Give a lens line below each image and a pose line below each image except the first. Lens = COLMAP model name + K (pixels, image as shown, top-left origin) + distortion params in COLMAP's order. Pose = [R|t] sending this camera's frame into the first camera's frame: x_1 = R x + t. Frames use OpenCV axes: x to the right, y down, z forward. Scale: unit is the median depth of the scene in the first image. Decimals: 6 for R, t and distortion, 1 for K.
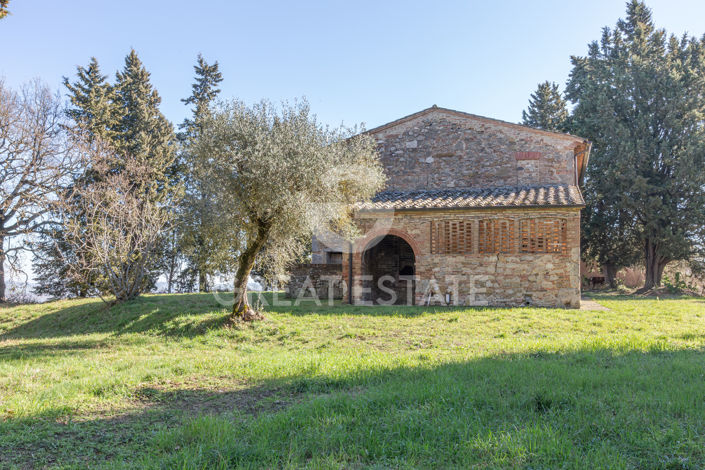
lens RADIAL K [[629.8, 0, 352.5], [0, 629.8, 235.0], [0, 0, 1]] dist [-0.004519, -0.010146]
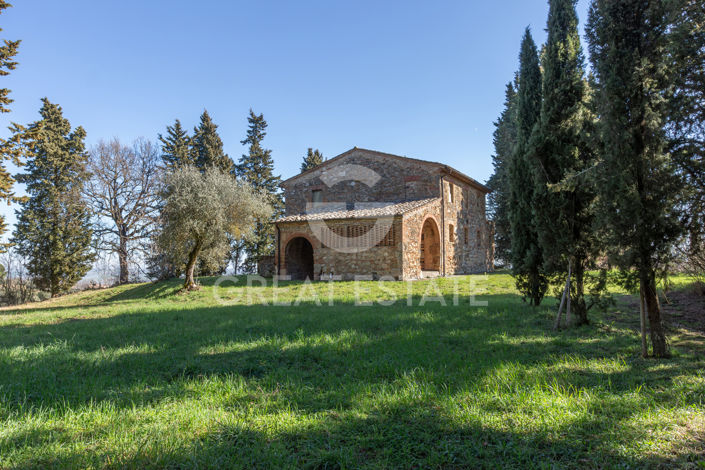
lens RADIAL K [[516.1, 0, 352.5], [0, 516.1, 235.0], [0, 0, 1]] dist [0.003684, 0.001669]
pose [[0.981053, -0.033866, -0.190755, 0.215940], [0.037392, 0.999189, 0.014919, -0.009618], [0.190095, -0.021769, 0.981524, -0.129132]]
